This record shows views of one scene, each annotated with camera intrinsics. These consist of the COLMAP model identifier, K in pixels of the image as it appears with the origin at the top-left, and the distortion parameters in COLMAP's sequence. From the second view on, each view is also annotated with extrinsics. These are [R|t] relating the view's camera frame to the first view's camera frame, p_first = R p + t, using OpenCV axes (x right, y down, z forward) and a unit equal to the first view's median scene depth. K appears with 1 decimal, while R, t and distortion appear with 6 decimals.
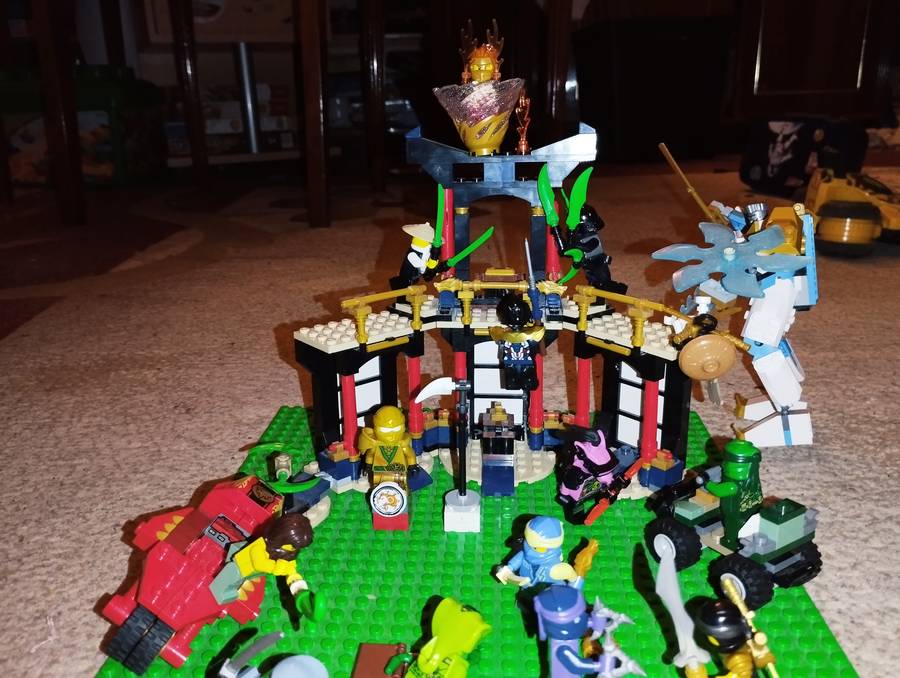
lens RADIAL K [[817.5, 0, 450.0], [0, 817.5, 339.0], [0, 0, 1]] dist [0.009290, -0.082286]
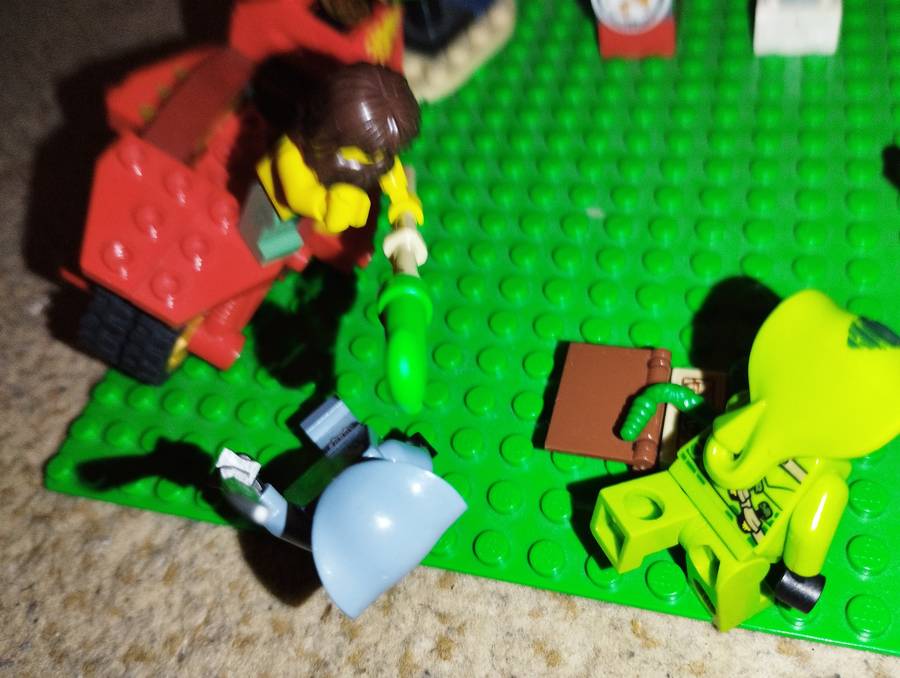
lens RADIAL K [[817.5, 0, 450.0], [0, 817.5, 339.0], [0, 0, 1]] dist [0.009290, -0.082286]
pose [[0.959220, 0.045874, -0.278914, -0.035627], [0.123027, 0.820617, 0.558078, 0.089666], [0.254483, -0.569634, 0.781509, 0.500746]]
